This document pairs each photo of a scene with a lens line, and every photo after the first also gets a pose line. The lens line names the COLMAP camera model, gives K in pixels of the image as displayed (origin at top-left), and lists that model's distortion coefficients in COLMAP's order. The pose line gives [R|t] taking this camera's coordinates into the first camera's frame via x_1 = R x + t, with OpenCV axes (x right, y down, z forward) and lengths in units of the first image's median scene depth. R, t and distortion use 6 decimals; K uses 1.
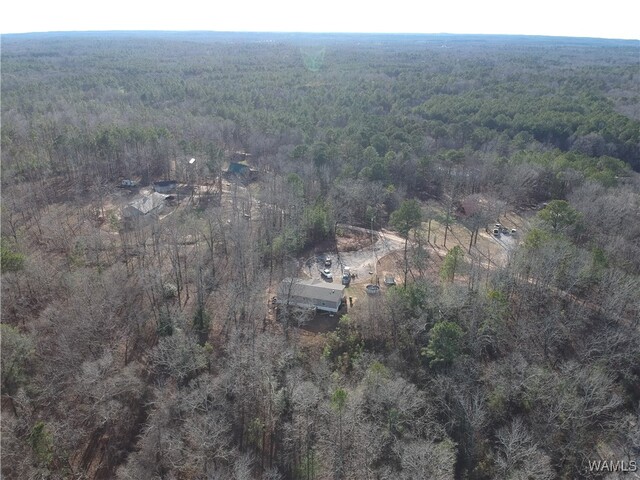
lens RADIAL K [[469.6, 0, 320.0], [0, 469.6, 240.0], [0, 0, 1]] dist [0.056627, -0.124787]
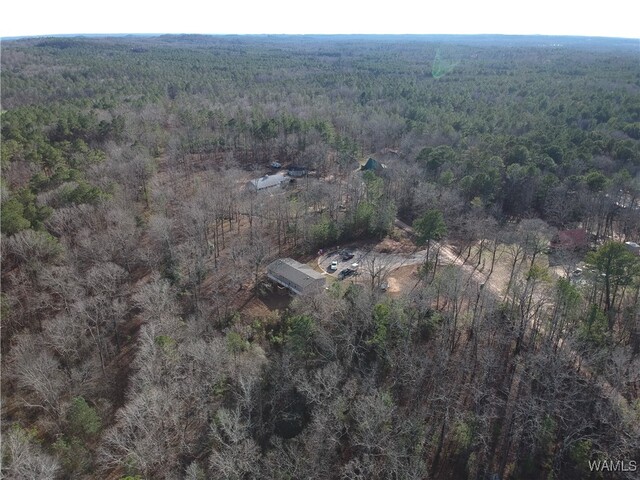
lens RADIAL K [[469.6, 0, 320.0], [0, 469.6, 240.0], [0, 0, 1]] dist [0.056627, -0.124787]
pose [[0.853275, 0.198328, -0.482274, 0.290570], [-0.201073, 0.978466, 0.046628, -0.015160], [0.481136, 0.057186, 0.874779, 0.047098]]
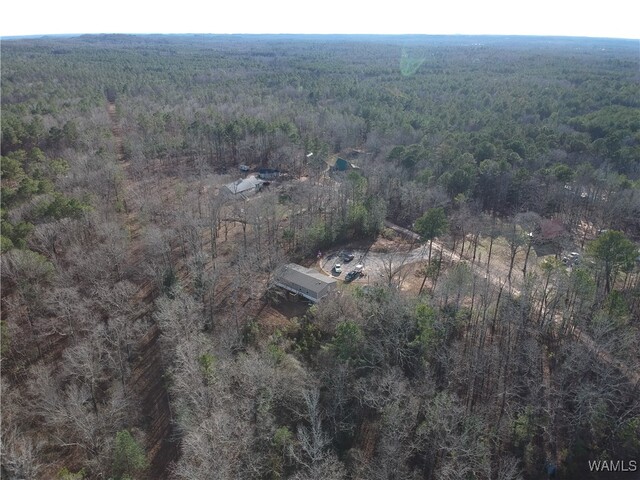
lens RADIAL K [[469.6, 0, 320.0], [0, 469.6, 240.0], [0, 0, 1]] dist [0.056627, -0.124787]
pose [[0.917352, 0.151677, -0.368048, 0.211790], [-0.153630, 0.987833, 0.024179, -0.004535], [0.367237, 0.034363, 0.929492, 0.018844]]
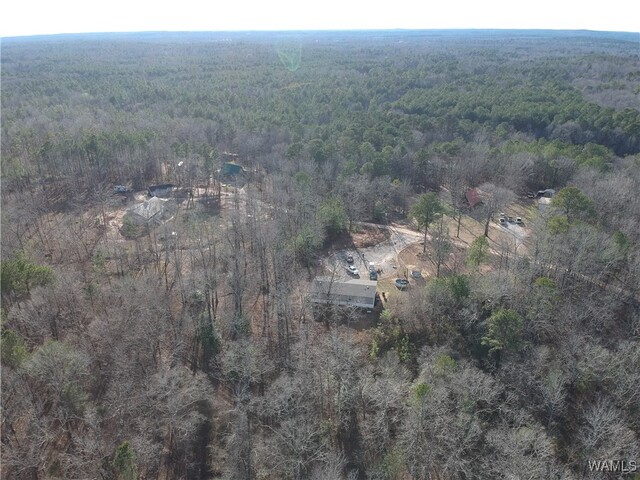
lens RADIAL K [[469.6, 0, 320.0], [0, 469.6, 240.0], [0, 0, 1]] dist [0.056627, -0.124787]
pose [[0.996130, -0.050319, 0.072059, -0.074872], [0.050001, 0.998730, 0.006220, -0.001397], [-0.072280, -0.002593, 0.997381, 0.006051]]
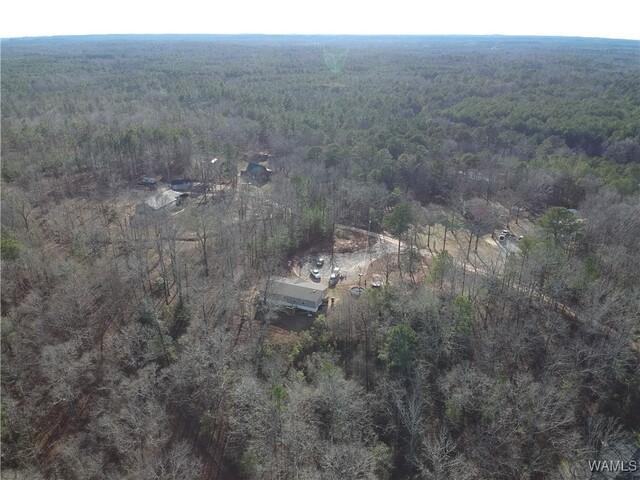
lens RADIAL K [[469.6, 0, 320.0], [0, 469.6, 240.0], [0, 0, 1]] dist [0.056627, -0.124787]
pose [[0.995427, 0.031810, -0.090070, 0.068413], [-0.032227, 0.999476, -0.003176, 0.001282], [0.089922, 0.006064, 0.995930, -0.000193]]
